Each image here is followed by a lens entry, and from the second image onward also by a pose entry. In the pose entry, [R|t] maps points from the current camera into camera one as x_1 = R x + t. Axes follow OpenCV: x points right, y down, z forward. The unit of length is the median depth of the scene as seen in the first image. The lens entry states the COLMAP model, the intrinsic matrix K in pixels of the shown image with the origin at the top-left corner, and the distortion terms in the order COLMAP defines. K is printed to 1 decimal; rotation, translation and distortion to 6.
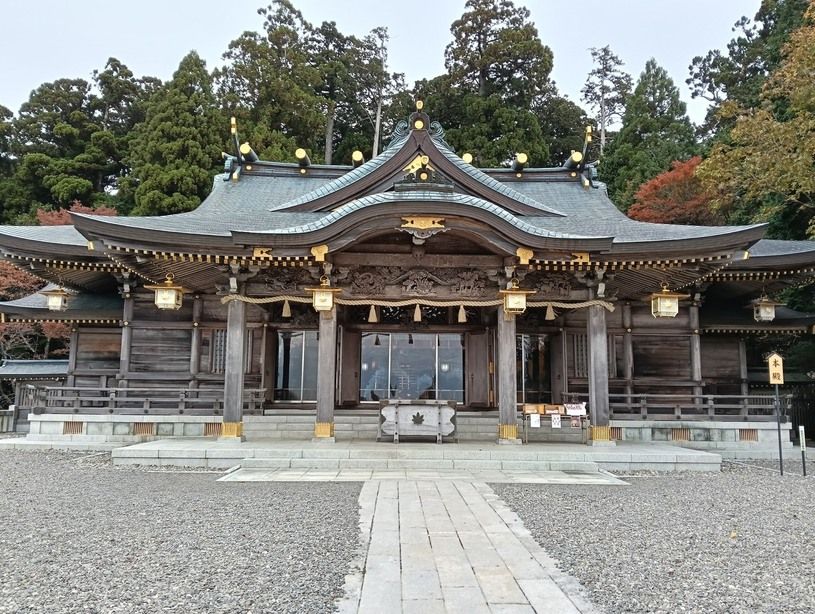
lens RADIAL K [[666.7, 0, 408.6], [0, 666.7, 309.2], [0, 0, 1]] dist [0.140326, -0.291961]
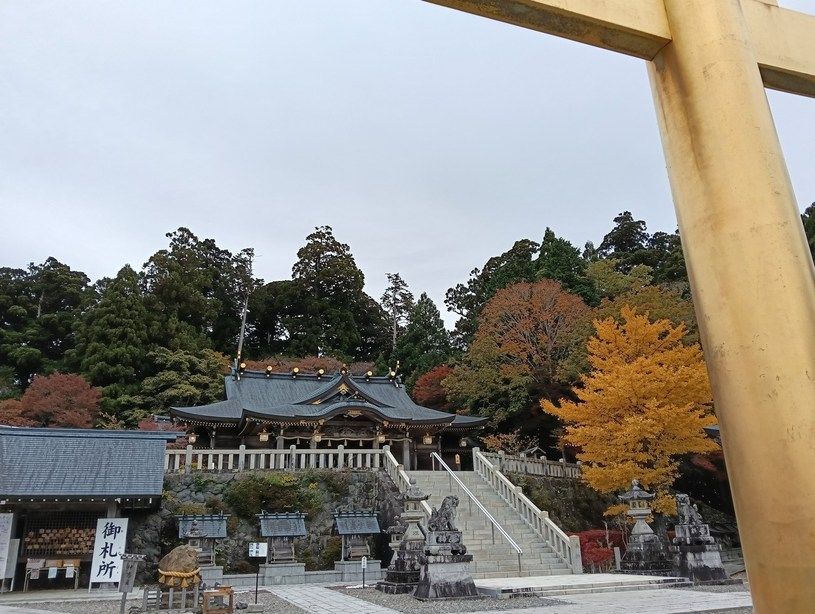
lens RADIAL K [[666.7, 0, 408.6], [0, 666.7, 309.2], [0, 0, 1]] dist [0.140326, -0.291961]
pose [[0.949790, 0.065833, 0.305884, -0.397997], [-0.001656, 0.978659, -0.205486, 0.022279], [-0.312884, 0.194662, 0.929629, -1.135213]]
